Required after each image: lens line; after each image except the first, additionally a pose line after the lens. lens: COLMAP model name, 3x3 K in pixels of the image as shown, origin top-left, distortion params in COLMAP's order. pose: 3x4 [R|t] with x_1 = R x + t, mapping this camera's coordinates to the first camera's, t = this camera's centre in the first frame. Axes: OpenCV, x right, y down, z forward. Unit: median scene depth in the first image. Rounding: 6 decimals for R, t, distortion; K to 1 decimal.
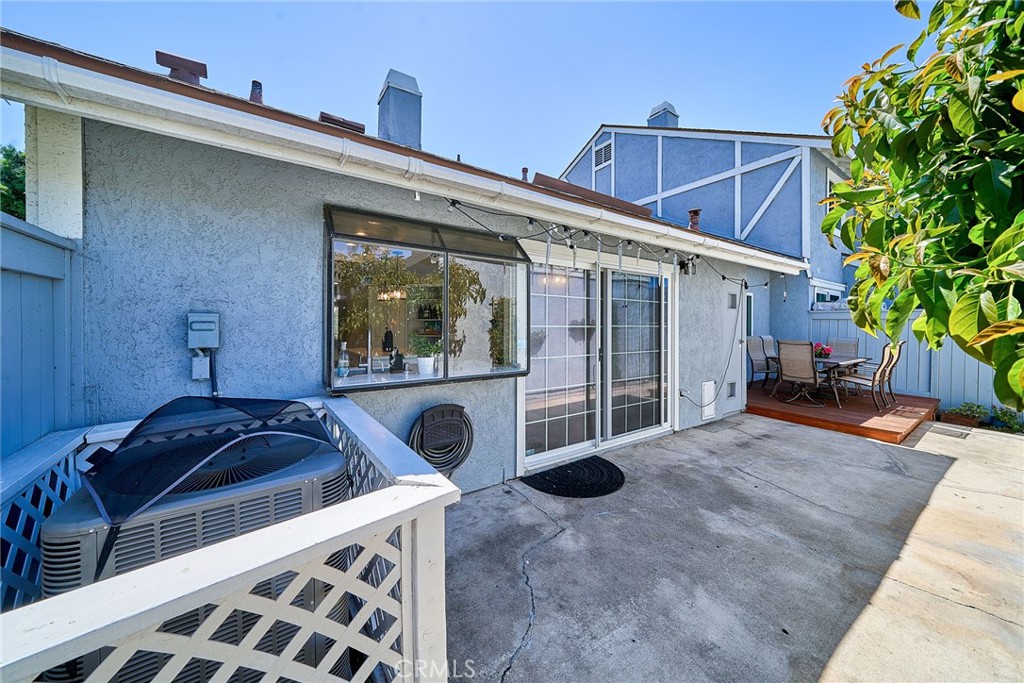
lens RADIAL K [[360.2, 0, 515.8], [0, 360.2, 325.6], [0, 0, 1]] dist [0.000557, -0.000120]
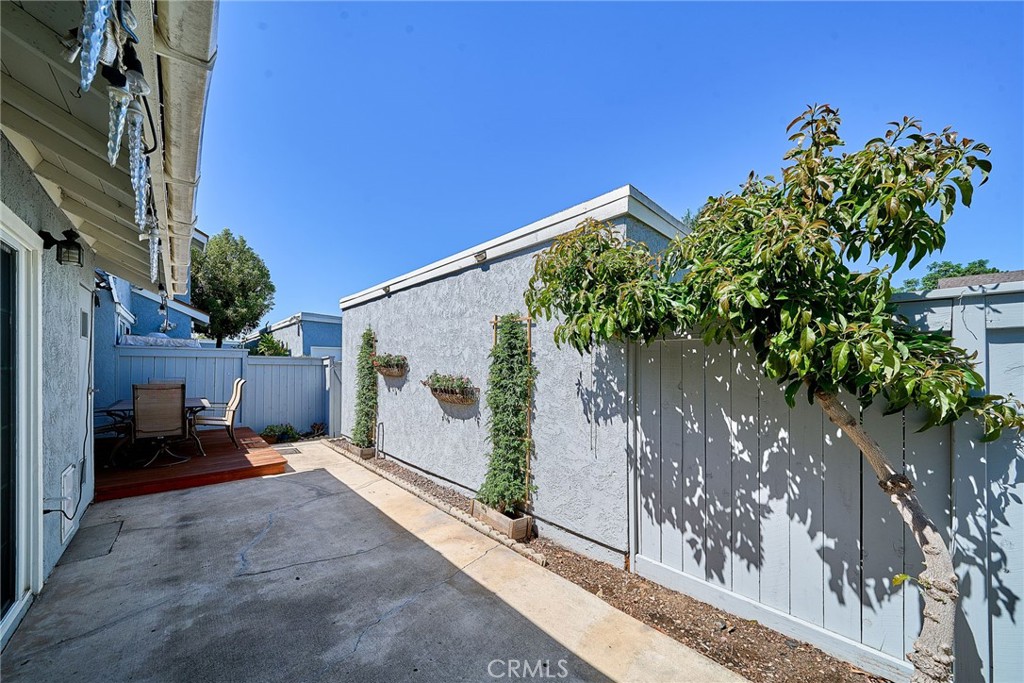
lens RADIAL K [[361.4, 0, 499.3], [0, 361.4, 359.5], [0, 0, 1]] dist [0.000583, -0.000051]
pose [[-0.114980, 0.001661, 0.993366, -0.102339], [0.007944, 0.999968, -0.000753, -0.005781], [-0.993336, 0.007805, -0.114990, 0.508238]]
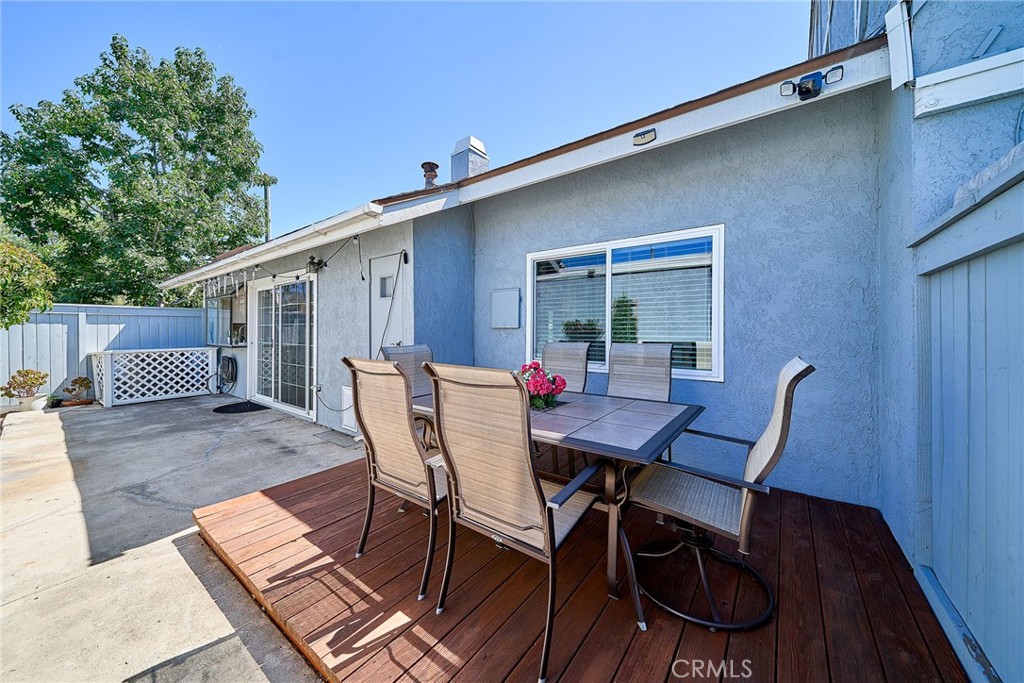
lens RADIAL K [[361.2, 0, 501.3], [0, 361.2, 332.9], [0, 0, 1]] dist [-0.000110, 0.000192]
pose [[0.297884, -0.001160, -0.954601, 1.812012], [-0.007356, 0.999967, -0.003511, 0.032832], [0.954574, 0.008068, 0.297865, 1.342330]]
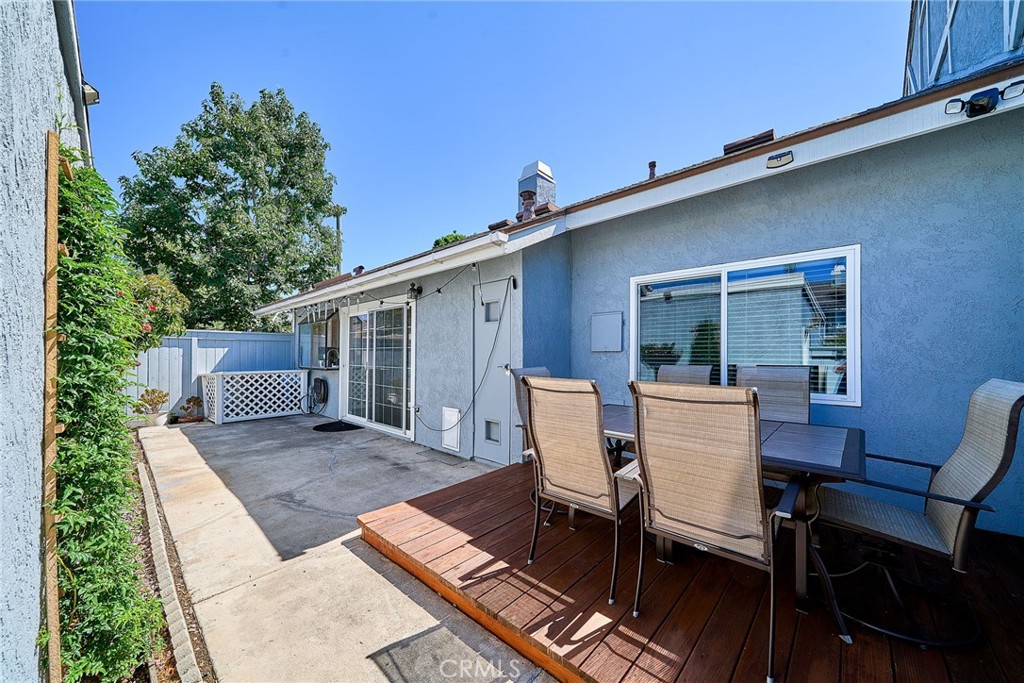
lens RADIAL K [[367.0, 0, 514.6], [0, 367.0, 354.0], [0, 0, 1]] dist [-0.000638, -0.000013]
pose [[0.217937, -0.010299, -0.975908, 1.805284], [-0.009623, 0.999873, -0.012701, 0.038563], [0.975915, 0.012159, 0.217811, 1.176568]]
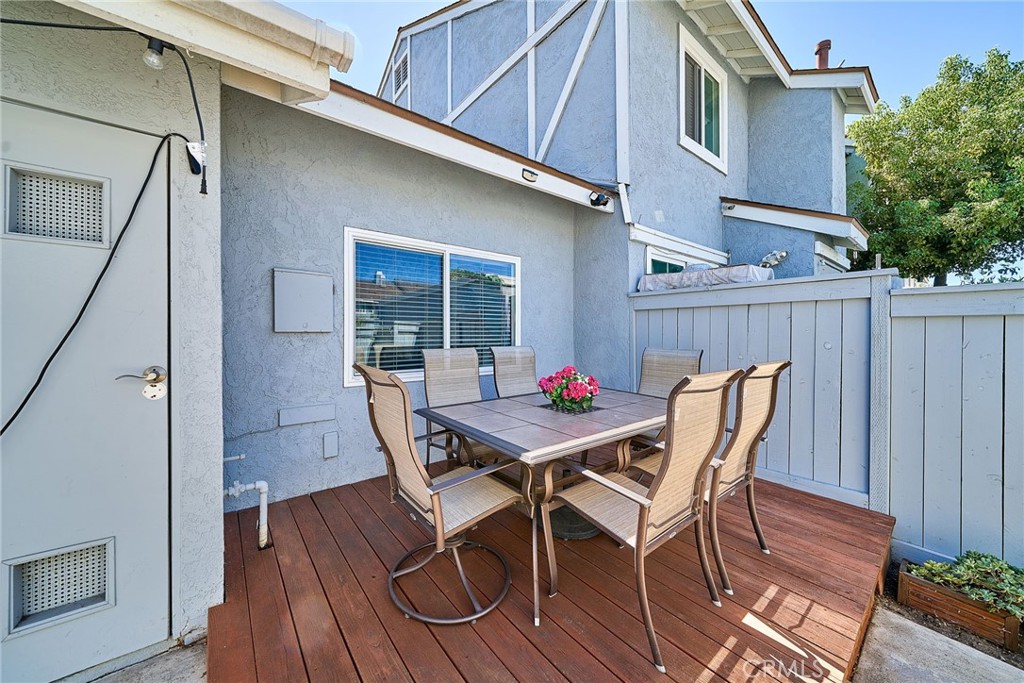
lens RADIAL K [[361.2, 0, 501.3], [0, 361.2, 332.9], [0, 0, 1]] dist [-0.000110, 0.000192]
pose [[0.998688, -0.011212, 0.049957, 1.172630], [0.011529, 0.999915, -0.006058, 0.024257], [-0.049884, 0.006626, 0.998733, 1.001964]]
